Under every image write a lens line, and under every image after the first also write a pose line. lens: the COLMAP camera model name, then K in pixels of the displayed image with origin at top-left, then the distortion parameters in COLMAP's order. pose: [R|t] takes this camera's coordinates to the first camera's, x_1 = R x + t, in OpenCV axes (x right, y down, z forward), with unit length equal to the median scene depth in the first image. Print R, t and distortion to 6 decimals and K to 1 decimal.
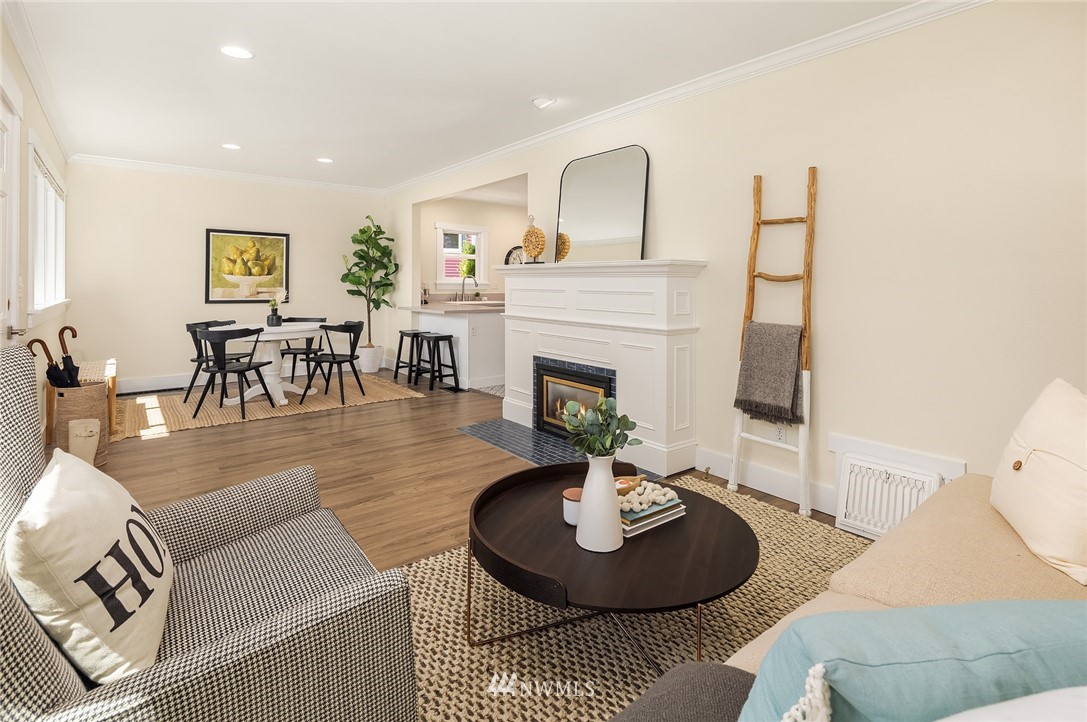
lens RADIAL K [[533.7, 0, 586.4], [0, 533.7, 294.0], [0, 0, 1]] dist [0.001045, 0.000098]
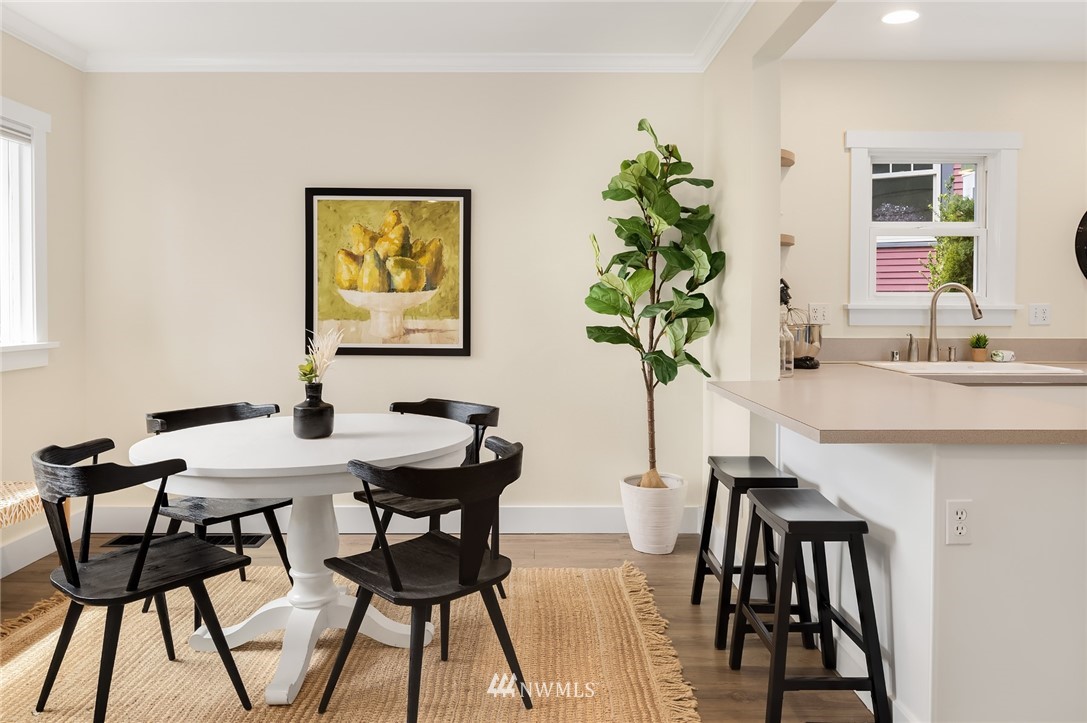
lens RADIAL K [[737.7, 0, 571.4], [0, 737.7, 314.1], [0, 0, 1]] dist [-0.007307, -0.007092]
pose [[0.759427, 0.002435, -0.650588, -0.133025], [-0.010489, 0.999909, -0.008502, -0.012729], [0.650508, 0.013281, 0.759383, 0.649938]]
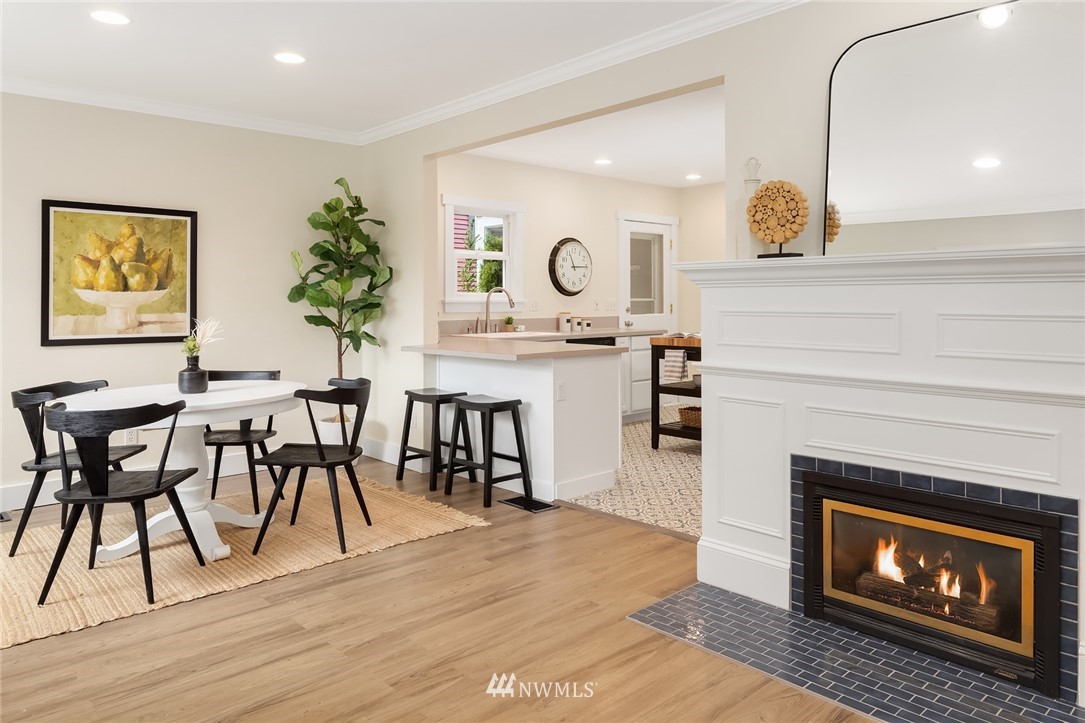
lens RADIAL K [[736.4, 0, 570.3], [0, 736.4, 314.1], [0, 0, 1]] dist [-0.007307, -0.007092]
pose [[0.998864, -0.011078, 0.046339, -0.232157], [0.011147, 0.999937, -0.001215, -0.005932], [-0.046323, 0.001730, 0.998925, 0.267121]]
